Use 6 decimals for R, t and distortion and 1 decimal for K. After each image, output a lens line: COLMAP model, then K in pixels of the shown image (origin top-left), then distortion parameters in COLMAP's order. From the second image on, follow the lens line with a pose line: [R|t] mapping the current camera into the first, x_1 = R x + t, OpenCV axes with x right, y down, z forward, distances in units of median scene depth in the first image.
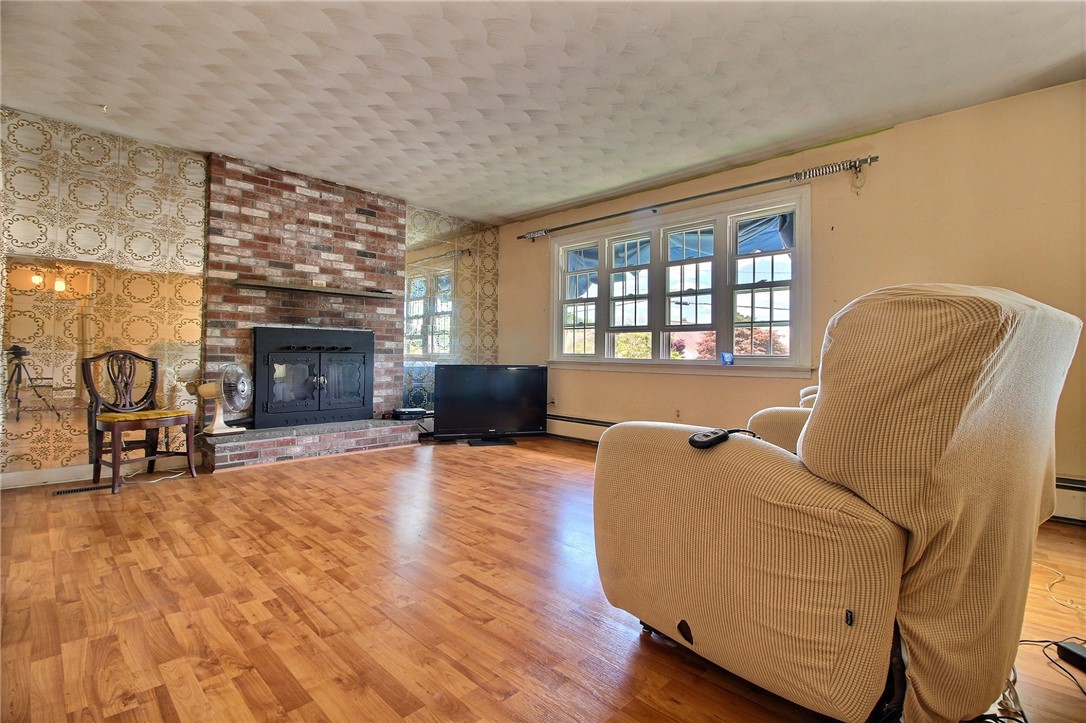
lens RADIAL K [[503.1, 0, 543.7], [0, 503.1, 354.8], [0, 0, 1]] dist [-0.008948, -0.000493]
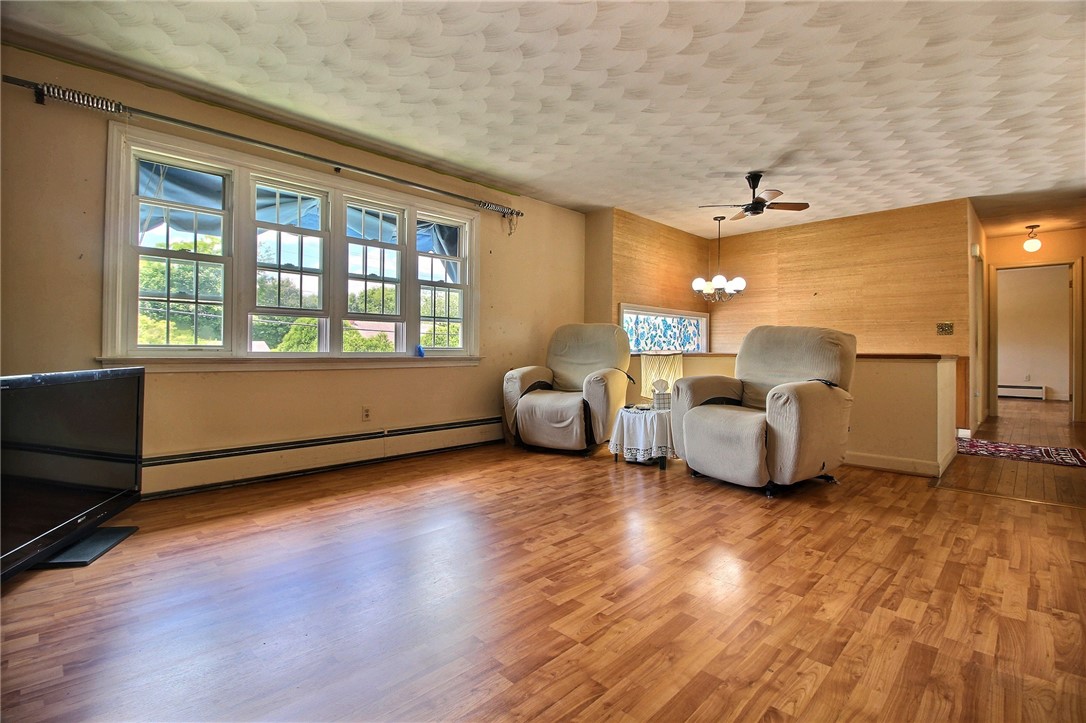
lens RADIAL K [[503.1, 0, 543.5], [0, 503.1, 358.2], [0, 0, 1]] dist [-0.008948, -0.000493]
pose [[0.006487, -0.030253, 0.999521, -1.443810], [-0.008274, 0.999506, 0.030306, -0.022104], [-0.999945, -0.008466, 0.006234, 1.593073]]
